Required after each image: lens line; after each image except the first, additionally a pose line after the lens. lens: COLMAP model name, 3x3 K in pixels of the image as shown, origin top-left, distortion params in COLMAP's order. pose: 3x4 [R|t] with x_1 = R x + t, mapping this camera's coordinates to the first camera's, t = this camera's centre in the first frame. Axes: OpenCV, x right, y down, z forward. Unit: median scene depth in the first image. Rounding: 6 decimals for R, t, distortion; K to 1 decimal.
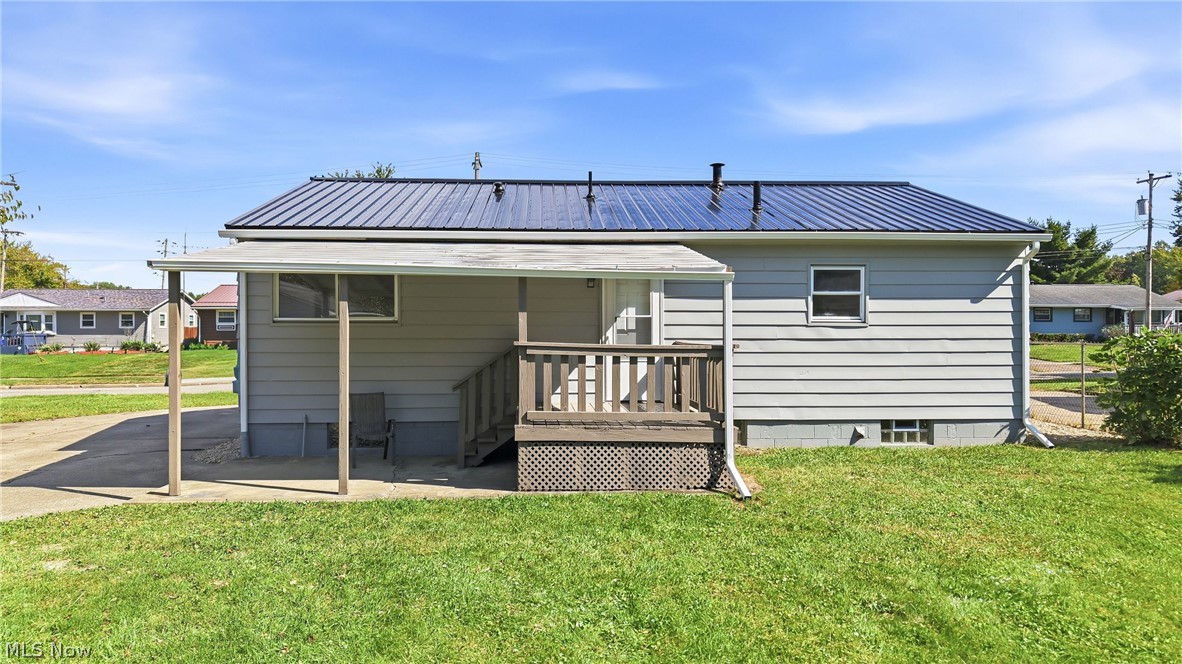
lens RADIAL K [[801.4, 0, 591.0], [0, 801.4, 332.0], [0, 0, 1]] dist [0.070727, -0.085133]
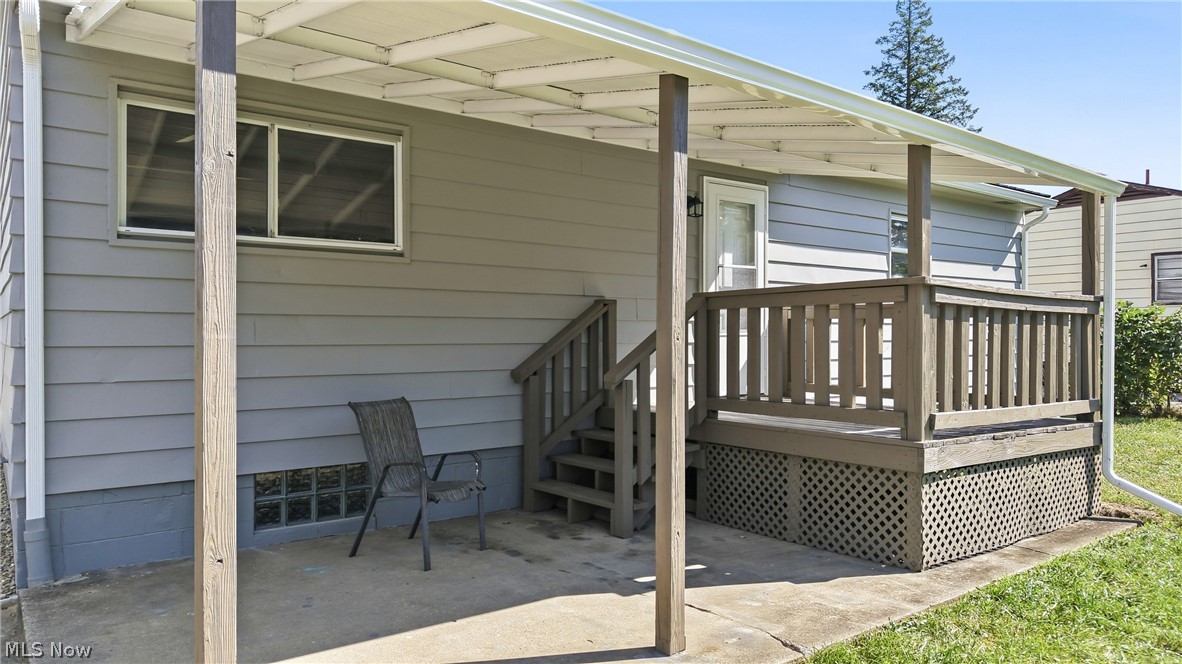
lens RADIAL K [[801.4, 0, 591.0], [0, 801.4, 332.0], [0, 0, 1]] dist [0.070727, -0.085133]
pose [[0.826807, 0.001109, 0.562484, -0.424299], [0.001682, 0.999989, -0.004444, 0.037447], [-0.562483, 0.004620, 0.826796, 0.533627]]
